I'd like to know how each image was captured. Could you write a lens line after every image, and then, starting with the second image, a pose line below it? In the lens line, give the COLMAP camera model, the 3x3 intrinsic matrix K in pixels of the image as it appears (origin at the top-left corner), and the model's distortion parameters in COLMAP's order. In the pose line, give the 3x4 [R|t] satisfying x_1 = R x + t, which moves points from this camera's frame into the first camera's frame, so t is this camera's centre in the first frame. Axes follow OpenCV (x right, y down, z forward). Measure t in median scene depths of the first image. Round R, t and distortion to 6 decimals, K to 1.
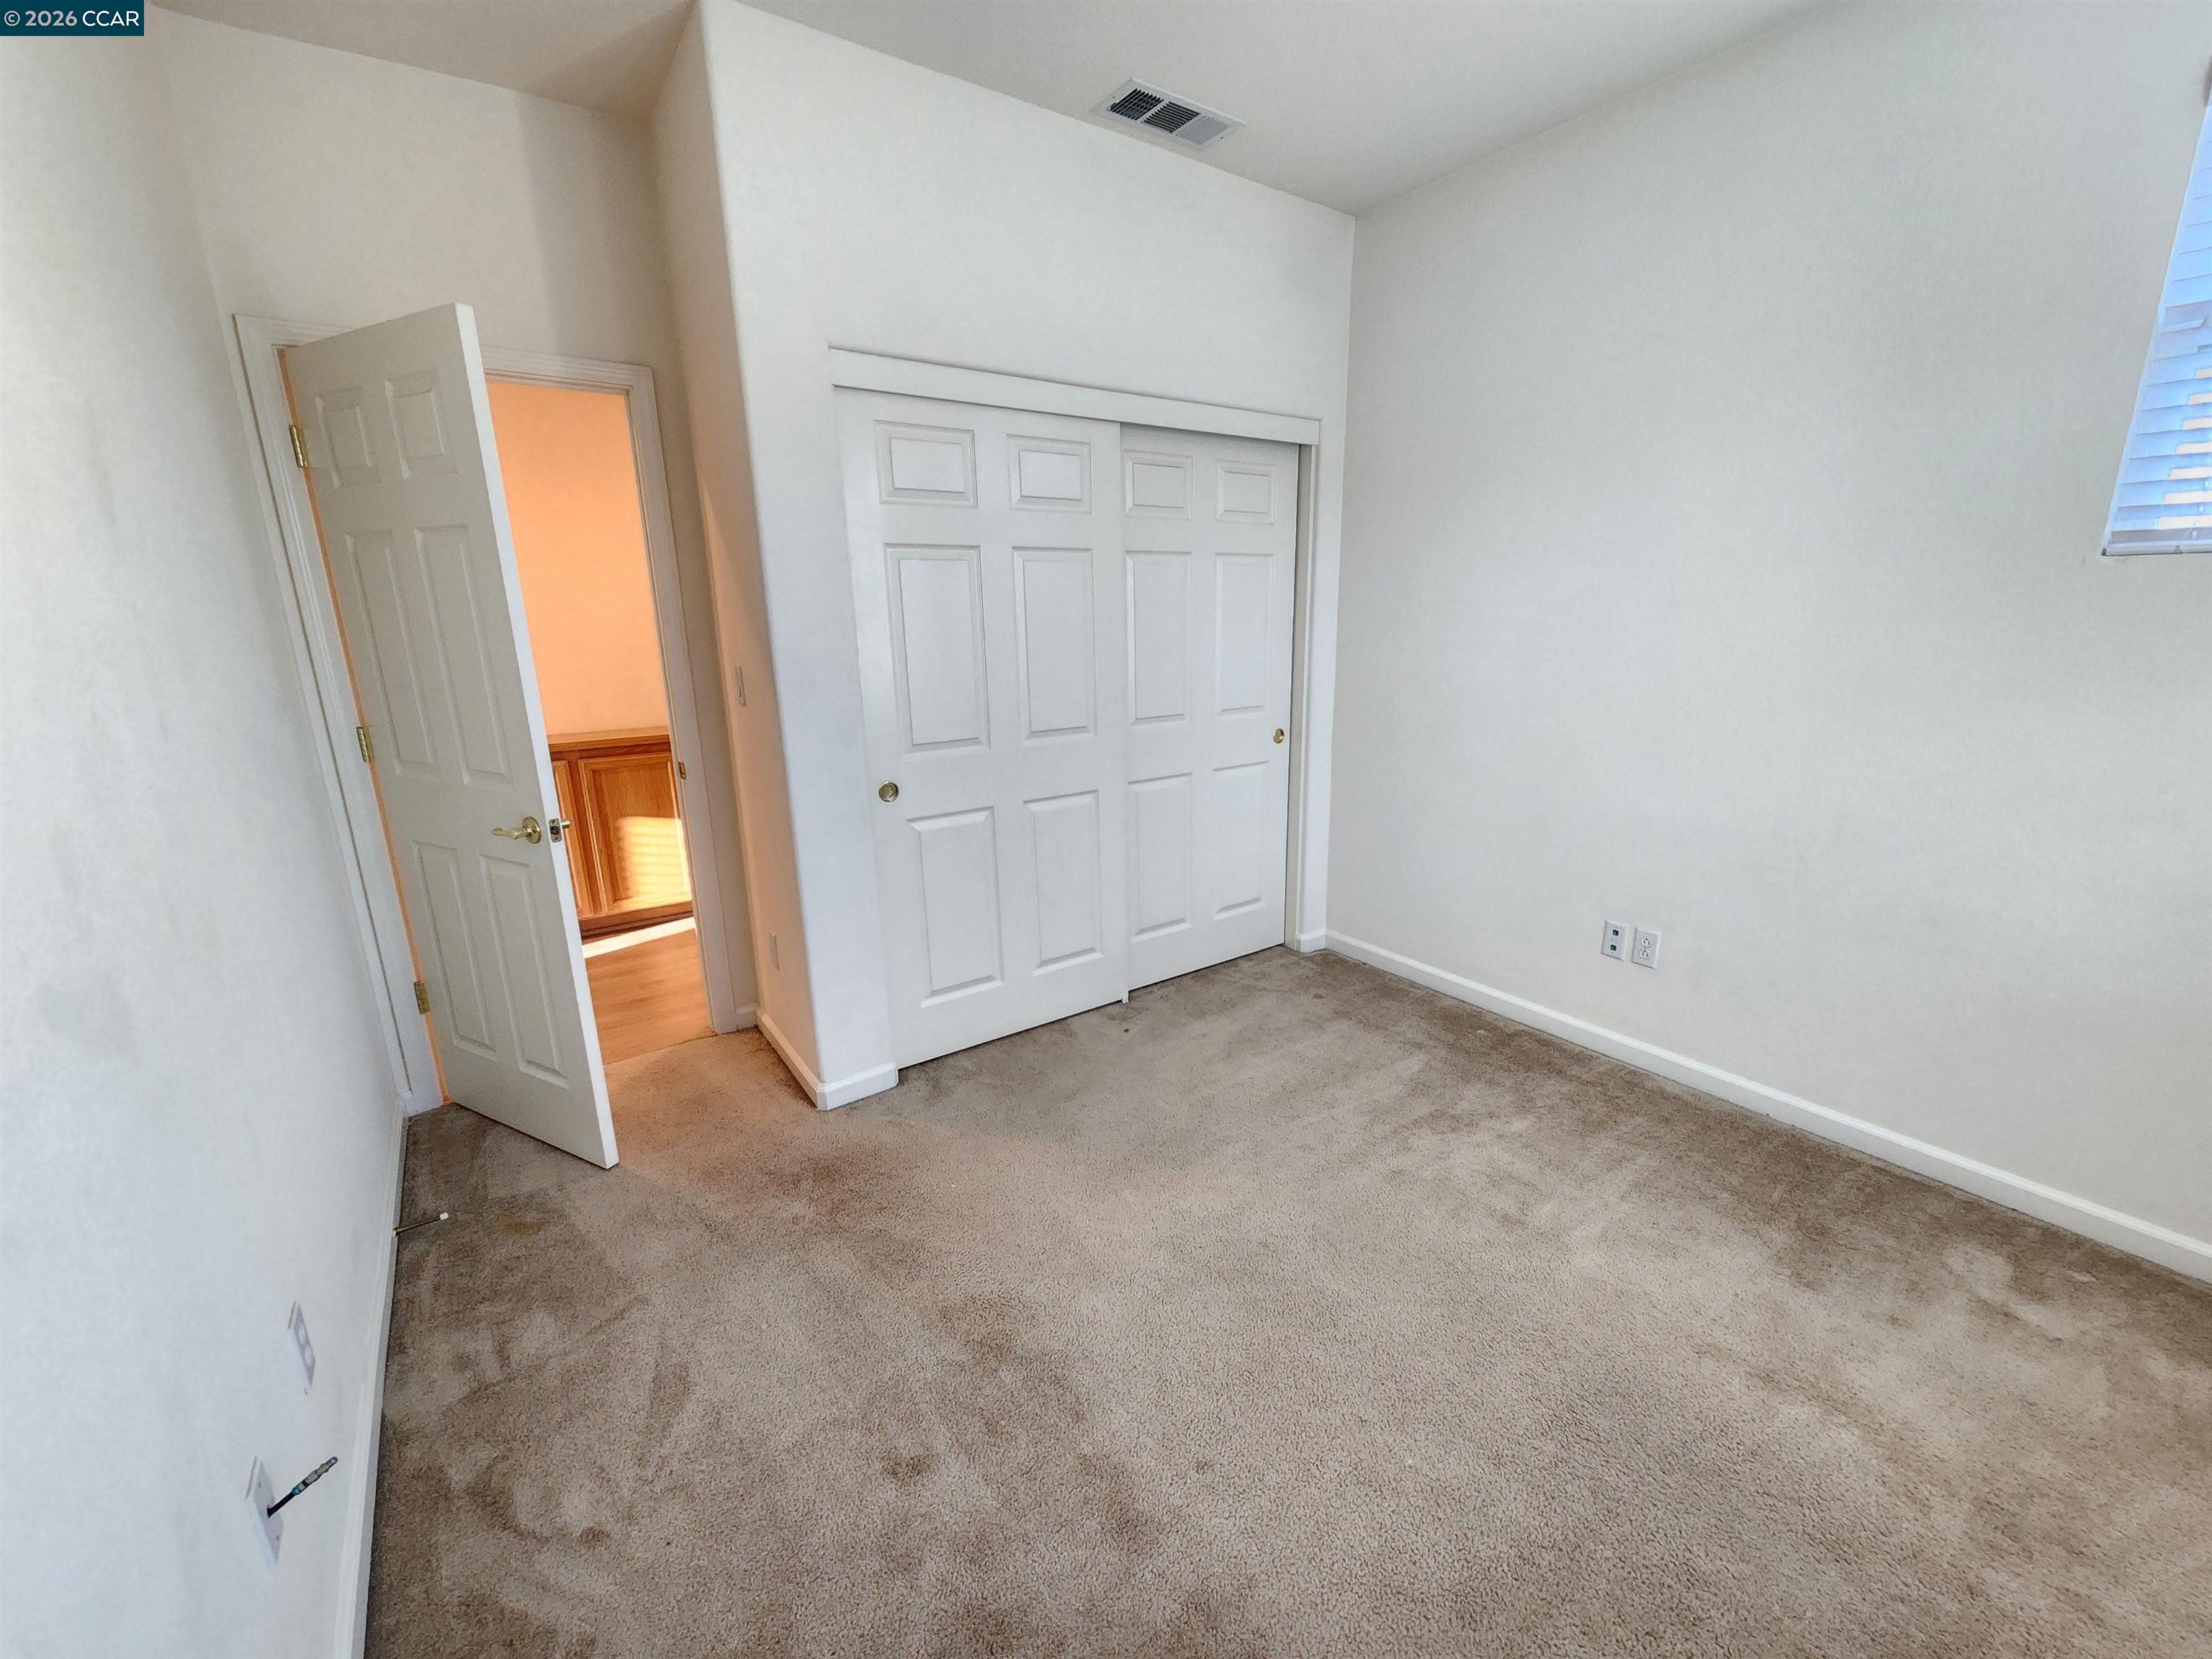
lens RADIAL K [[912.0, 0, 1132.7], [0, 912.0, 842.0], [0, 0, 1]] dist [0.001915, 0.000074]
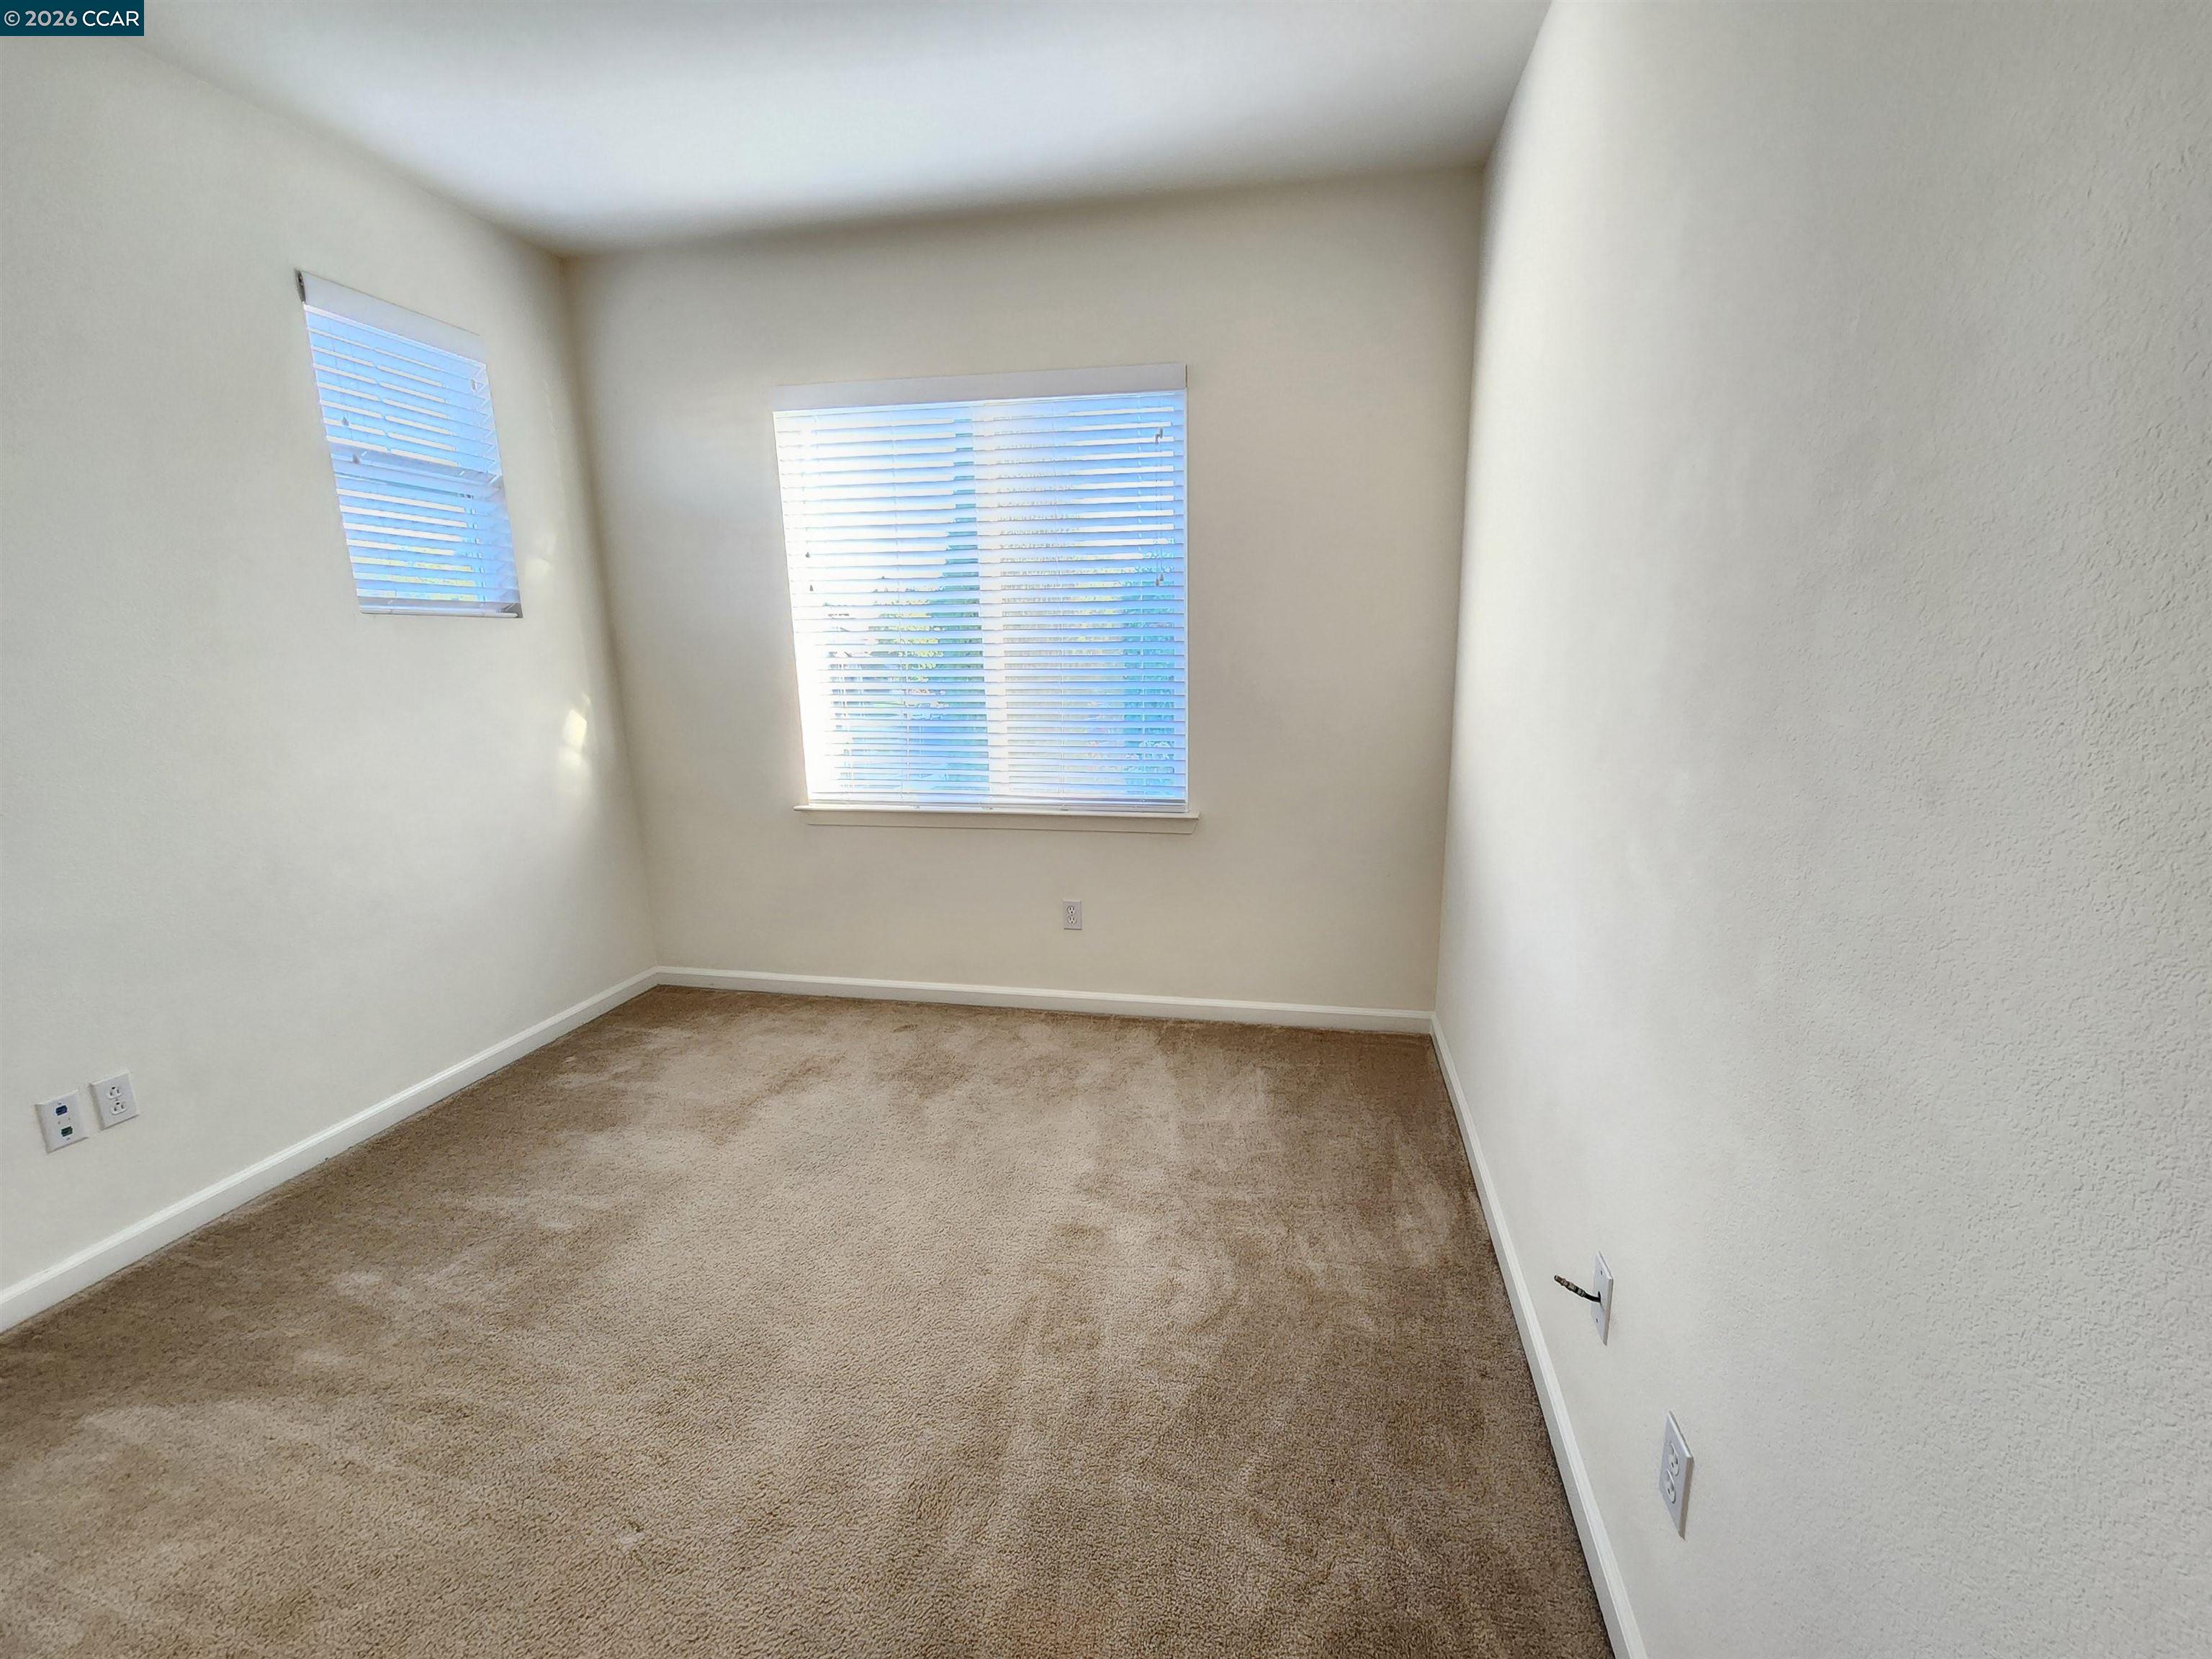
lens RADIAL K [[912.0, 0, 1132.7], [0, 912.0, 842.0], [0, 0, 1]] dist [0.001915, 0.000074]
pose [[-0.647855, -0.144685, 0.747897, -0.710482], [0.220761, 0.904004, 0.366116, -0.229985], [-0.729074, 0.402297, -0.553723, 0.971500]]
